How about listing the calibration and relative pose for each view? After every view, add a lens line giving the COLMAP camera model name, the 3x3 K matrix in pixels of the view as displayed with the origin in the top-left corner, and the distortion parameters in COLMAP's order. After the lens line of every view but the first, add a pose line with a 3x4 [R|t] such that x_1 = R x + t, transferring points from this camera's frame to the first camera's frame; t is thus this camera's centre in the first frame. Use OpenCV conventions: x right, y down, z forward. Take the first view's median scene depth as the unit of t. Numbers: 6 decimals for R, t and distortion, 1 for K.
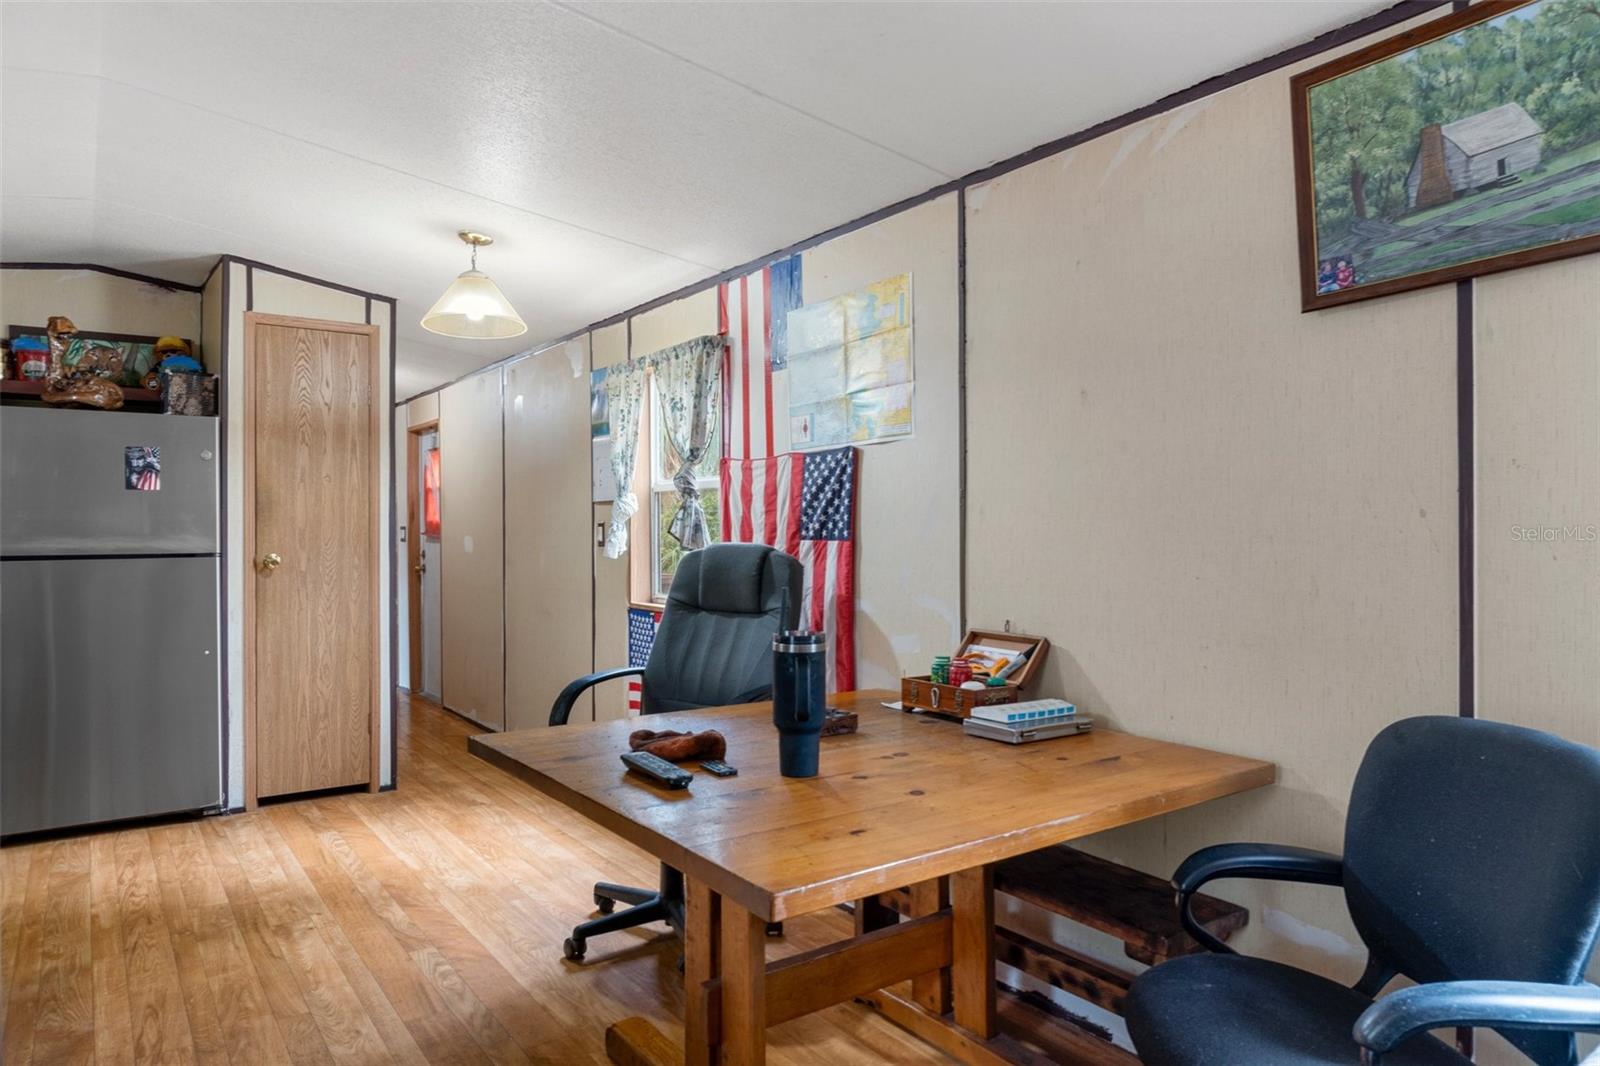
lens RADIAL K [[1012.6, 0, 794.2], [0, 1012.6, 532.6], [0, 0, 1]] dist [-0.015586, 0.005324]
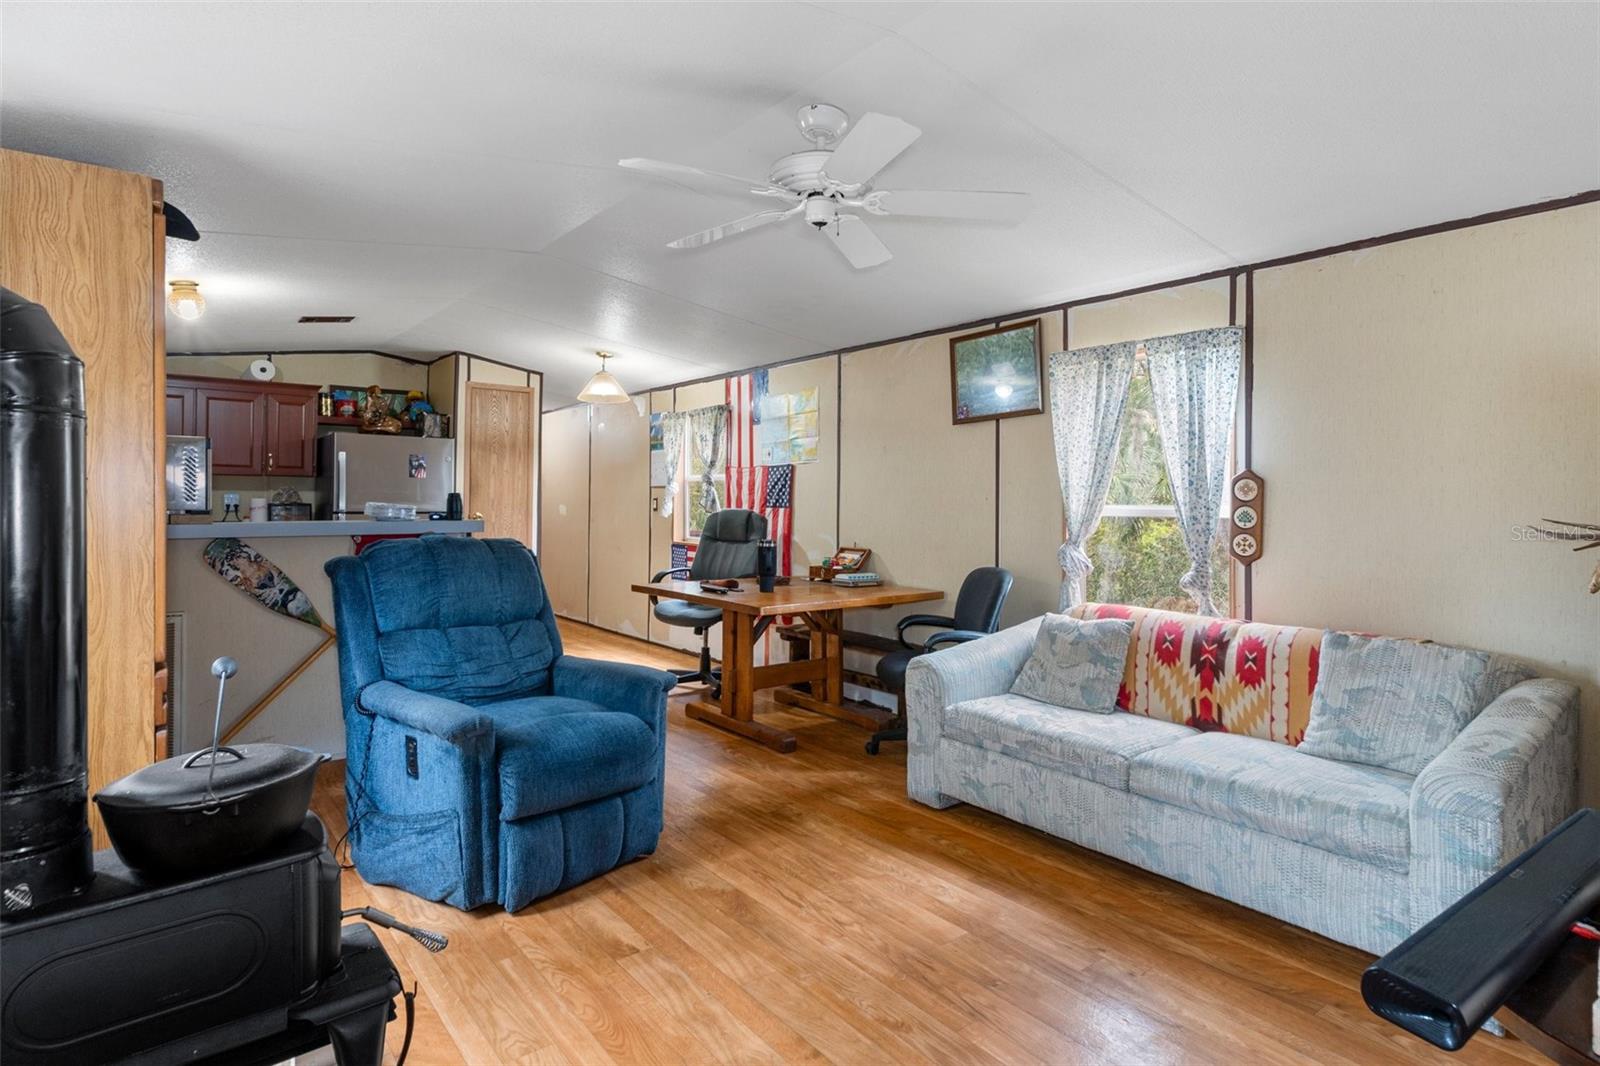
lens RADIAL K [[849.5, 0, 794.7], [0, 849.5, 516.4], [0, 0, 1]] dist [0.016144, -0.004276]
pose [[0.998824, 0.011759, 0.047030, -0.025435], [-0.012233, 0.999877, 0.009817, 0.011121], [-0.046909, -0.010381, 0.998845, -1.098887]]
